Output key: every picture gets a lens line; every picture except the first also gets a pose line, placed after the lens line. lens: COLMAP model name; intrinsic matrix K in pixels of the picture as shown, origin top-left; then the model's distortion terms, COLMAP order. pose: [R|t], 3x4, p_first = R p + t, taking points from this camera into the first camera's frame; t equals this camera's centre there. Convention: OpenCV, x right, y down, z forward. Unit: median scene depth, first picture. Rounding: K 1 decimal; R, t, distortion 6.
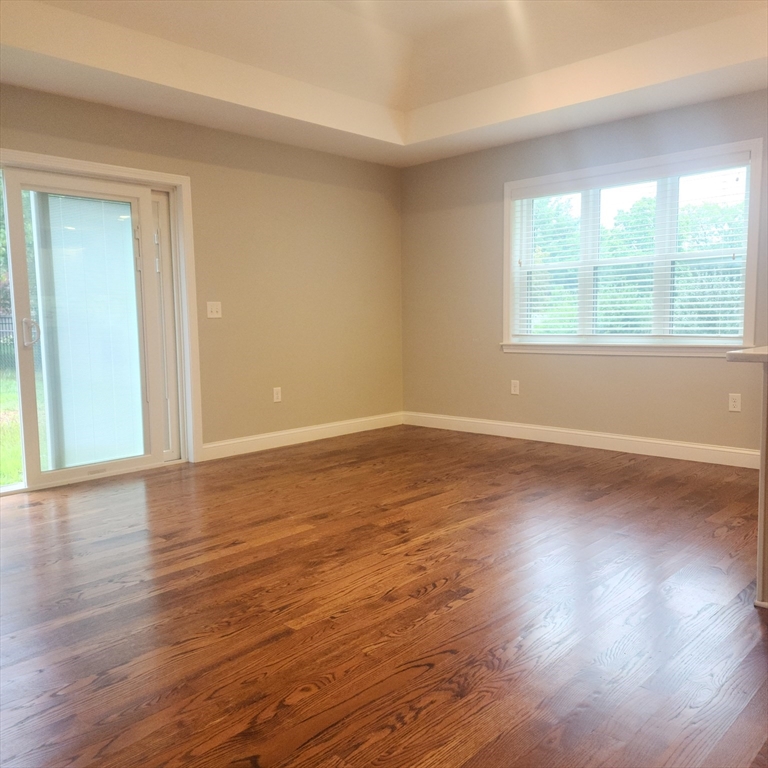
lens RADIAL K [[709.0, 0, 384.0], [0, 709.0, 384.0], [0, 0, 1]] dist [0.133495, -0.190823]
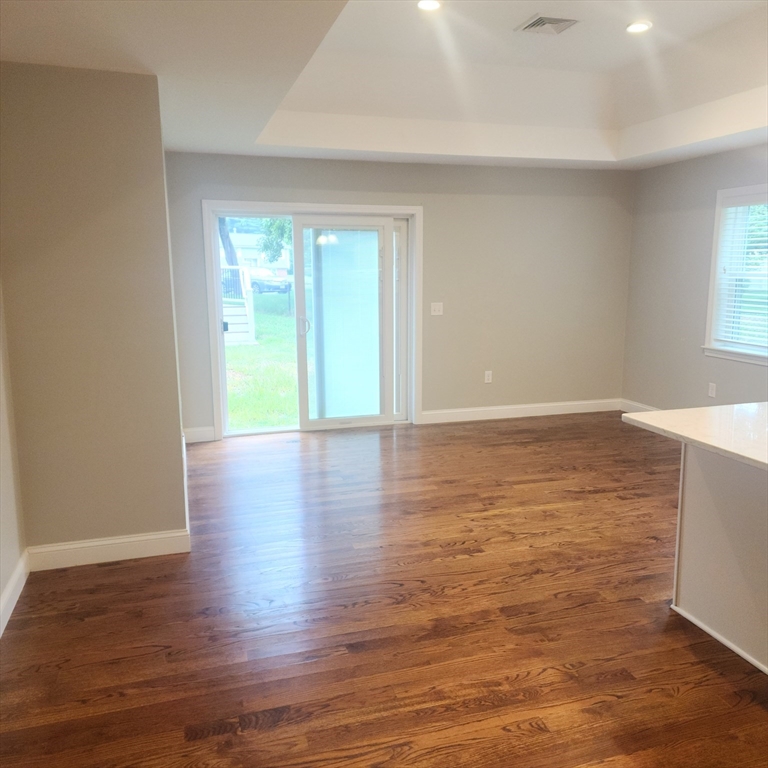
lens RADIAL K [[709.0, 0, 384.0], [0, 709.0, 384.0], [0, 0, 1]] dist [0.133495, -0.190823]
pose [[0.866568, 0.098433, -0.489256, 0.355303], [-0.058994, 0.993687, 0.095430, -0.095936], [0.495560, -0.053833, 0.866904, -0.178468]]
